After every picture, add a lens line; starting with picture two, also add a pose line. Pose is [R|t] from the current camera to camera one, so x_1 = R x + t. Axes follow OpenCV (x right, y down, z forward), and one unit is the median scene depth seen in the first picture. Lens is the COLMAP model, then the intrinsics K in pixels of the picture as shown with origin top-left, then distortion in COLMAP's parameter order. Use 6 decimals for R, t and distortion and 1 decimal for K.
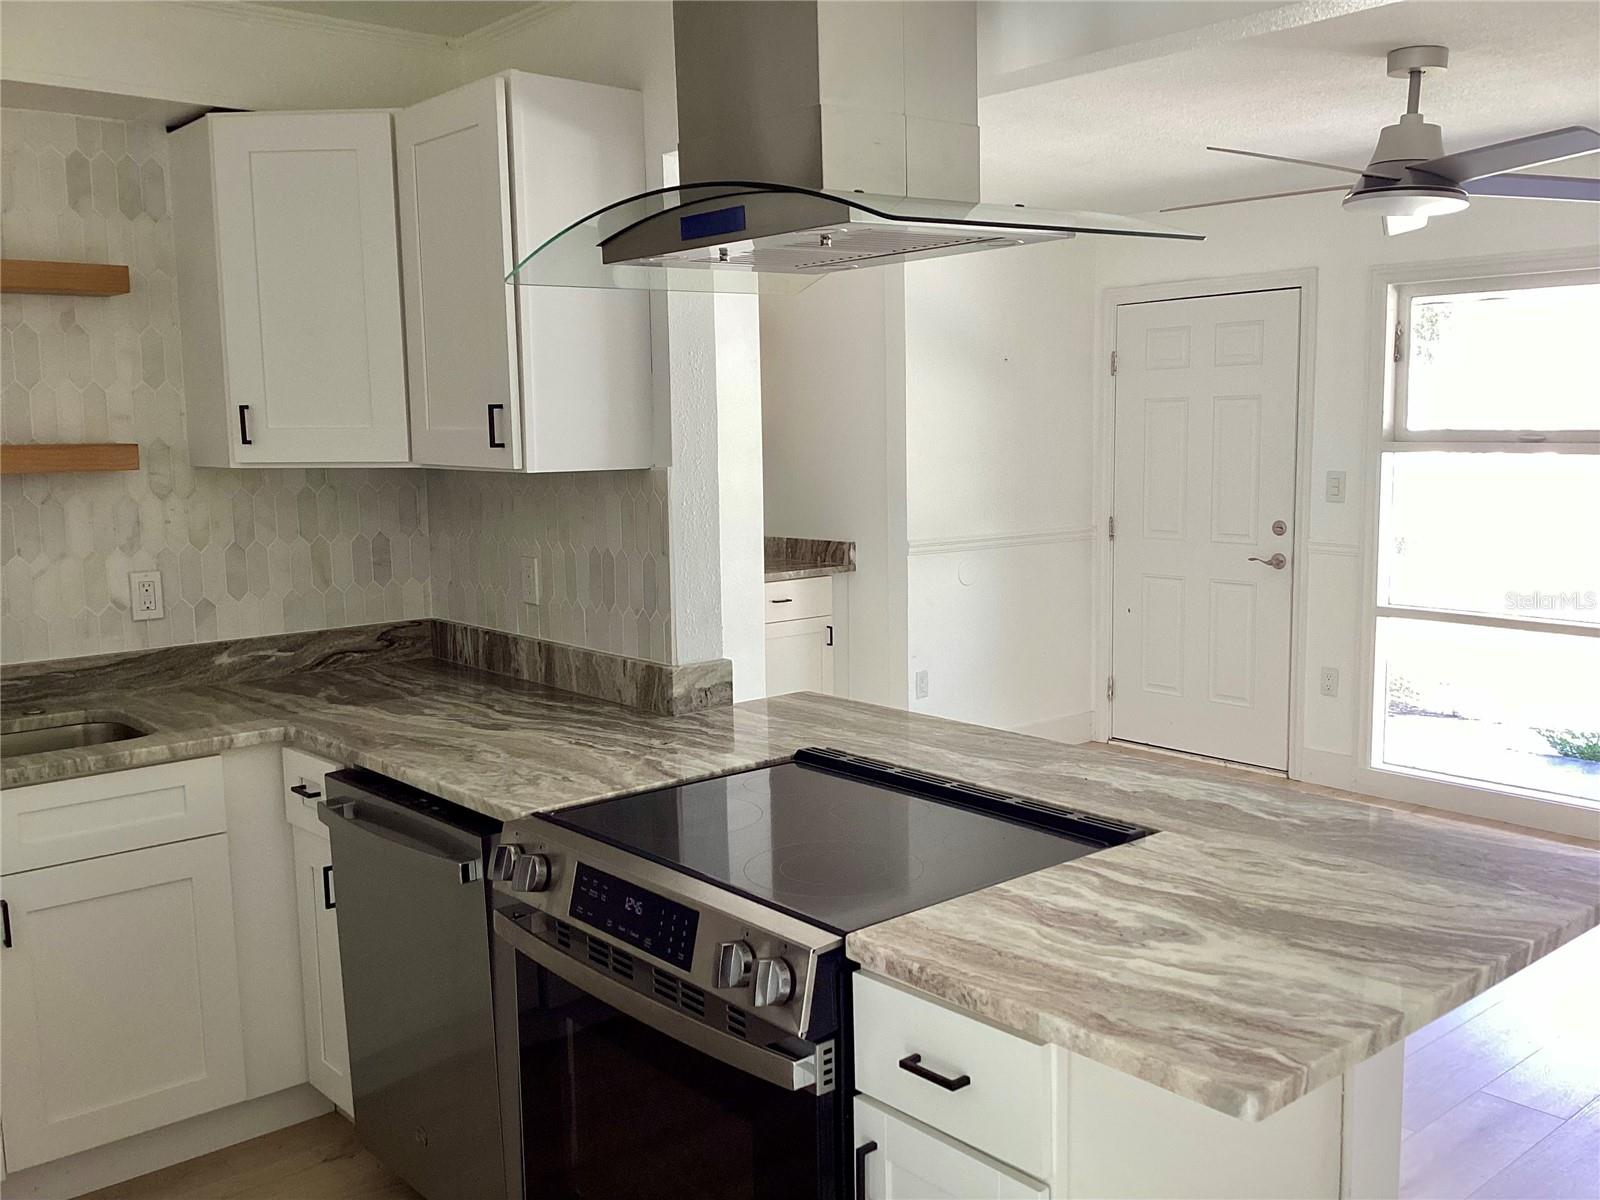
lens RADIAL K [[1478.8, 0, 795.1], [0, 1478.8, 589.6], [0, 0, 1]] dist [0.046944, 0.000000]
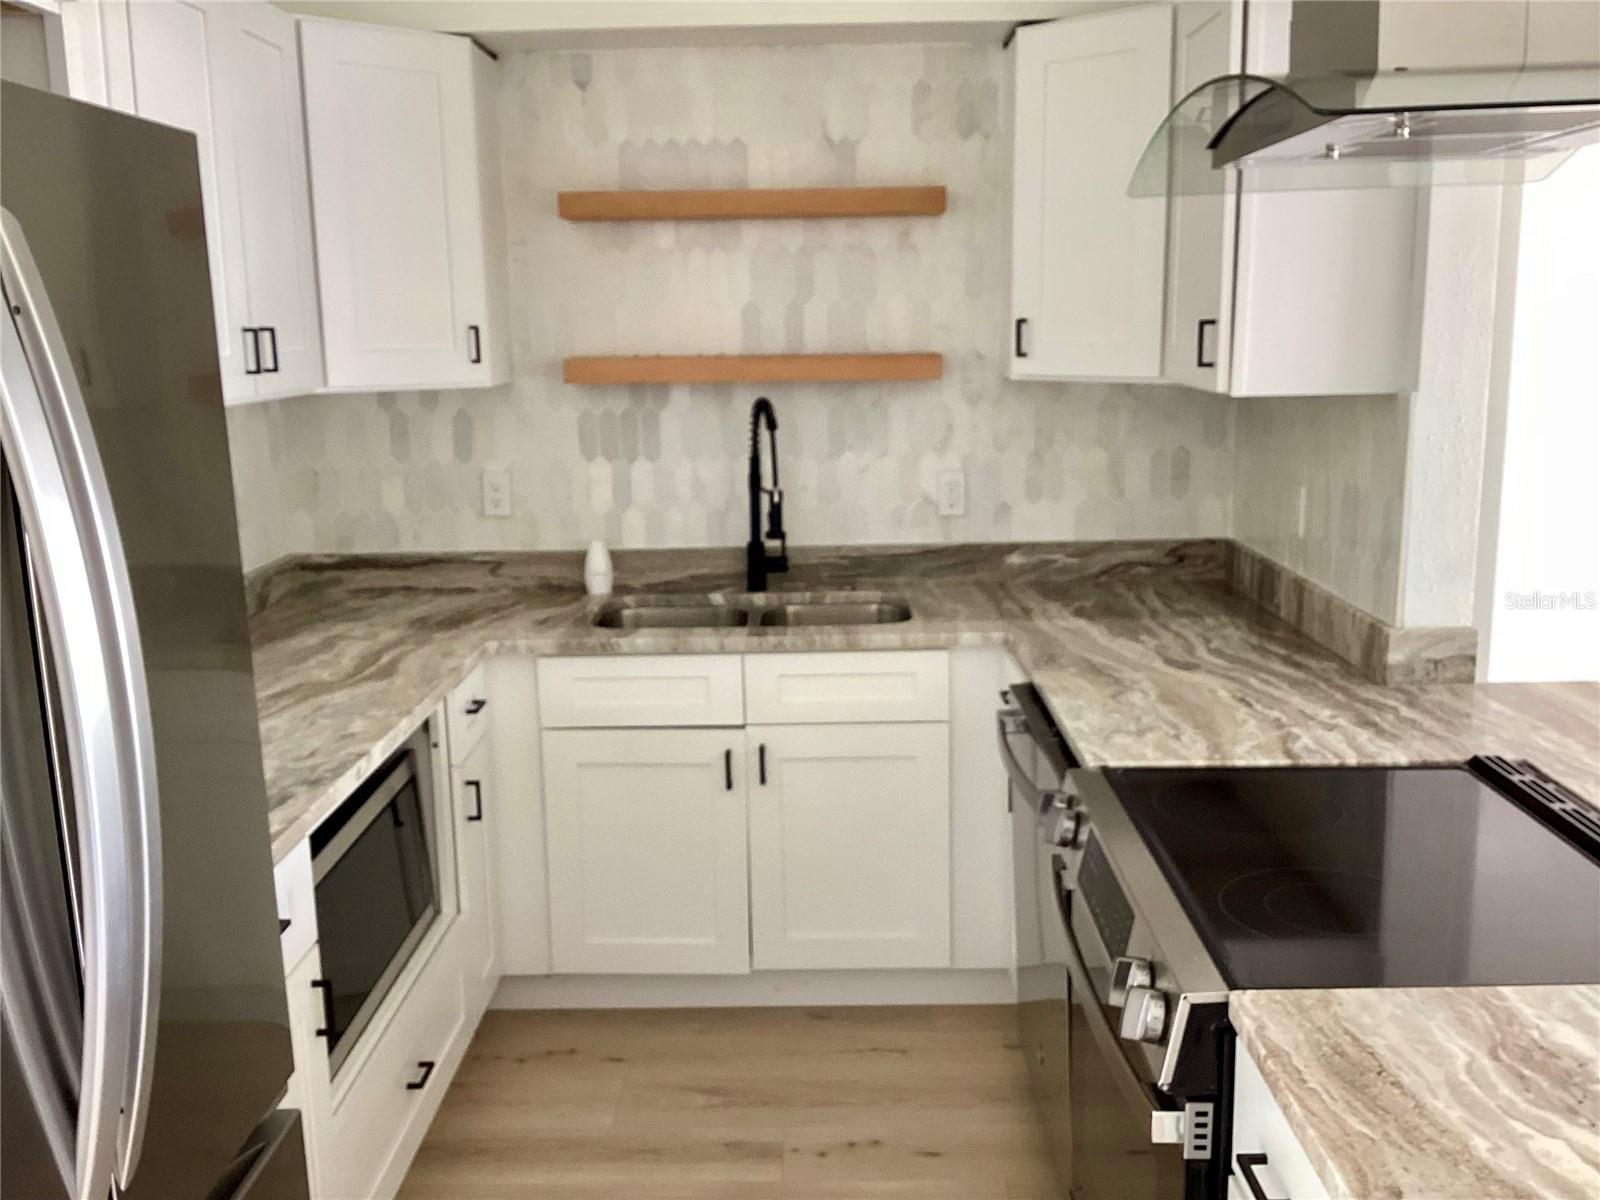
lens RADIAL K [[1478.8, 0, 790.9], [0, 1478.8, 604.4], [0, 0, 1]] dist [0.046944, 0.000000]
pose [[0.750744, 0.129264, -0.647823, 0.200869], [-0.071469, 0.990805, 0.114878, -0.034101], [0.656716, -0.039945, 0.753079, 0.115682]]
